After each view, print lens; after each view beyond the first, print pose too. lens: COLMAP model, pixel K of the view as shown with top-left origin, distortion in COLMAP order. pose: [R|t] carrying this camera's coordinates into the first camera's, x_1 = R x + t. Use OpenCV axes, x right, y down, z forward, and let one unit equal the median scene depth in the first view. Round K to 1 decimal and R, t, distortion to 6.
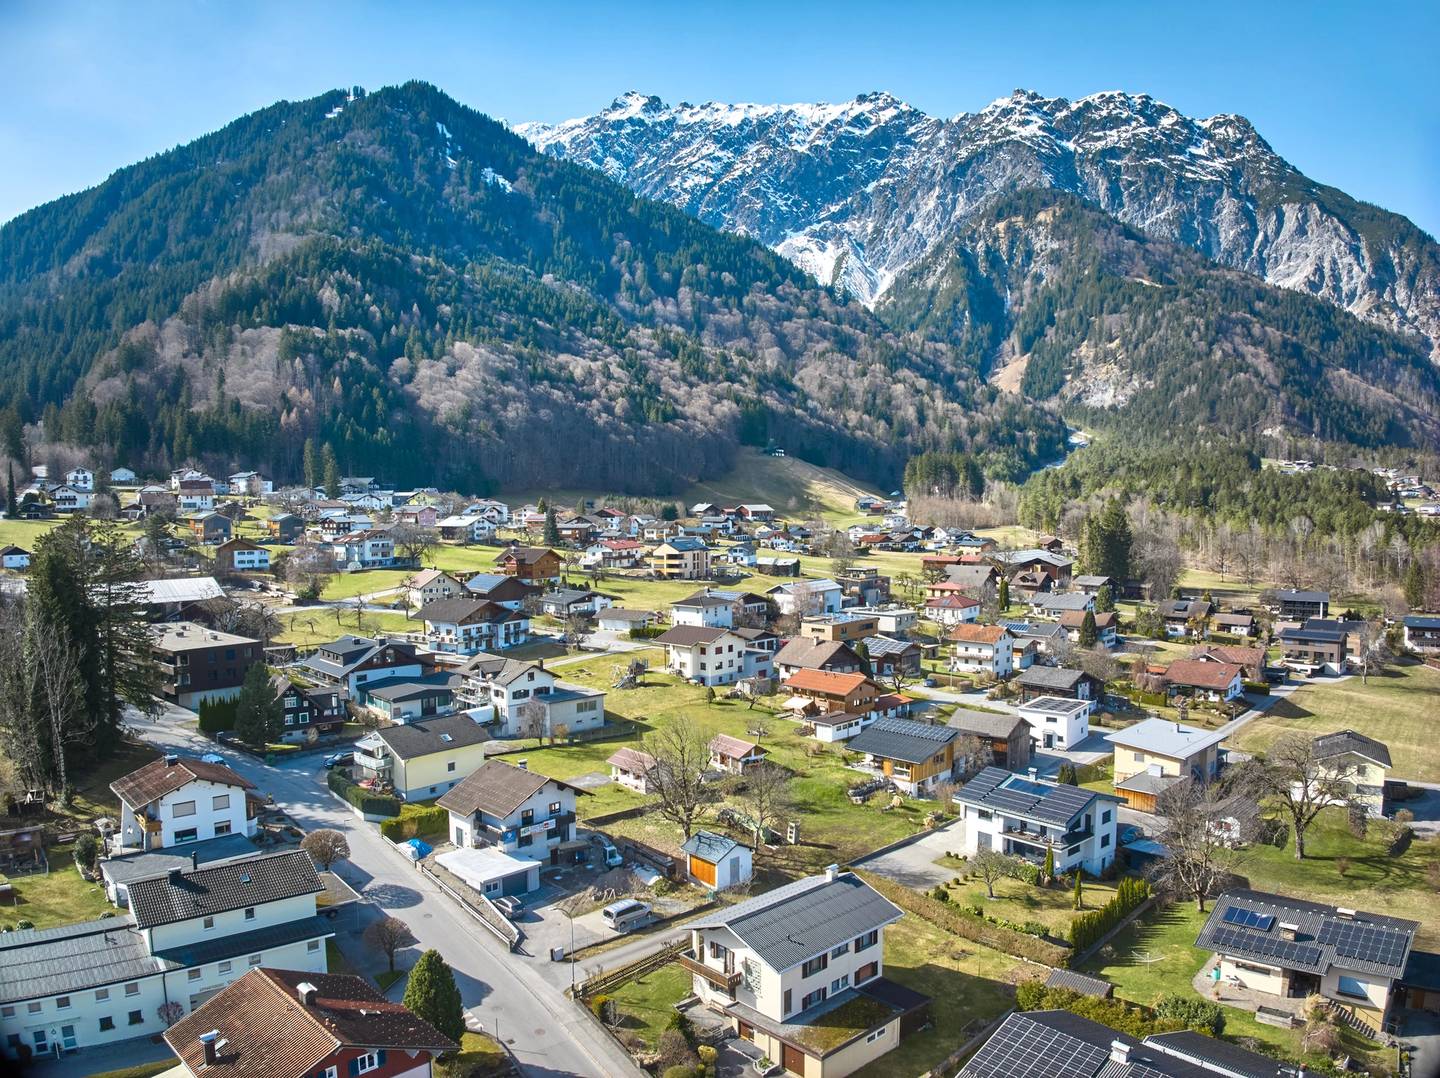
lens RADIAL K [[1090.3, 0, 720.0], [0, 1090.3, 539.0], [0, 0, 1]] dist [-0.002771, -0.029352]
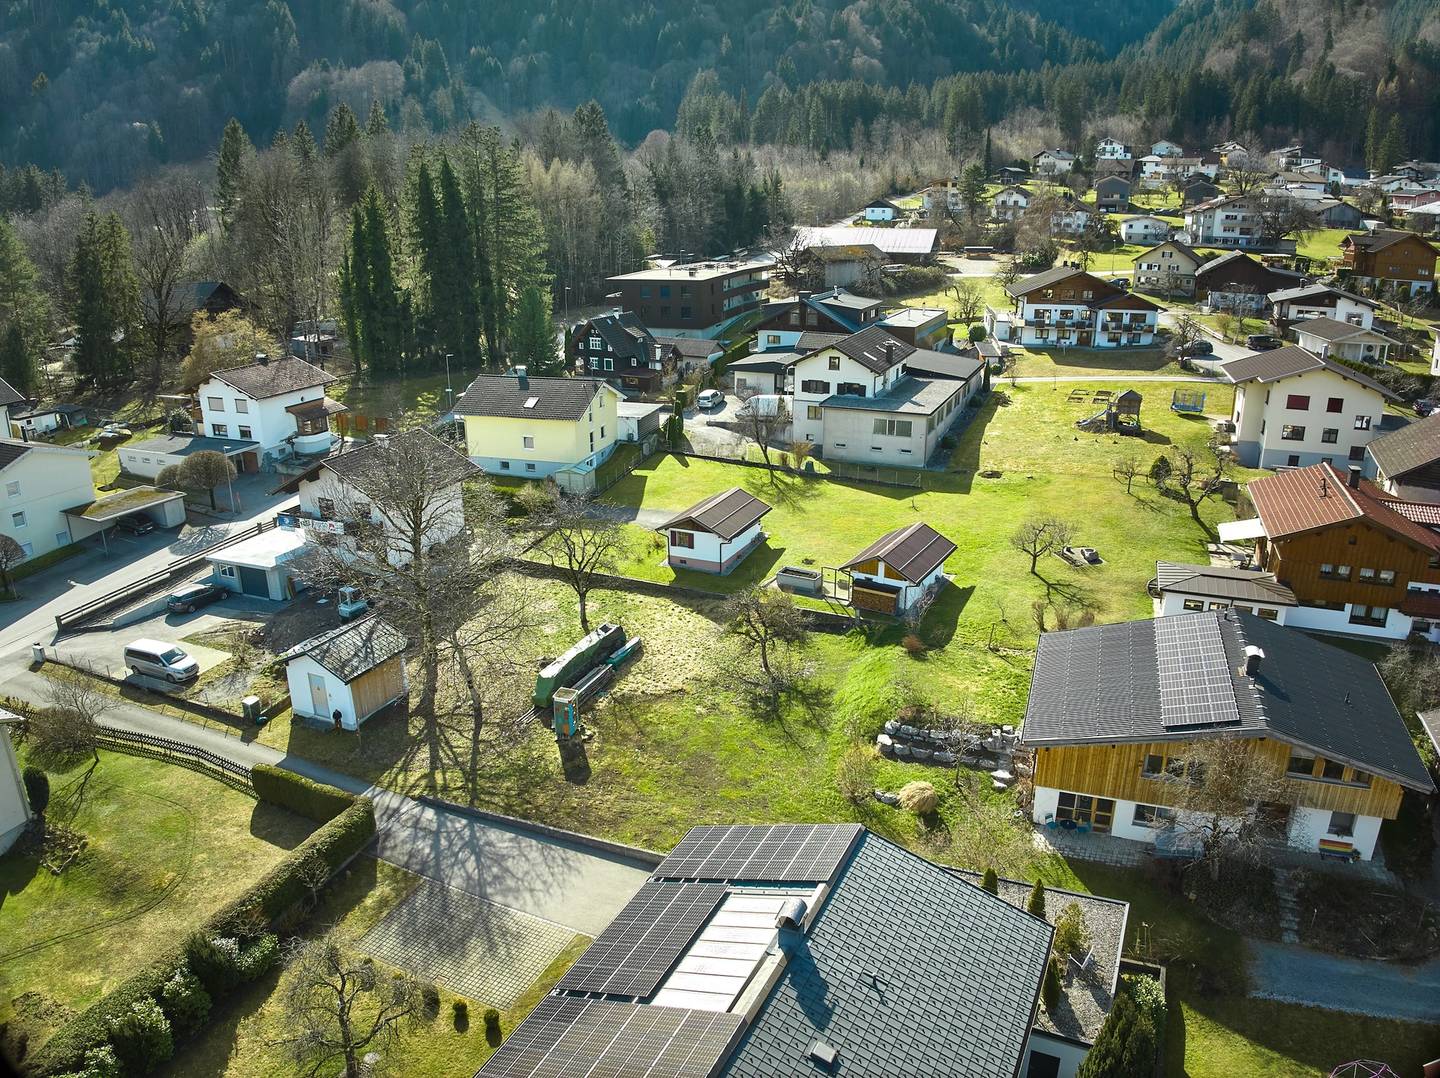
lens RADIAL K [[1045.7, 0, 720.0], [0, 1045.7, 539.0], [0, 0, 1]] dist [-0.112061, -0.001999]
pose [[0.402238, 0.293432, -0.867238, 0.306086], [-0.044080, 0.952356, 0.301787, 0.035513], [0.914474, -0.083162, 0.396008, 0.575486]]
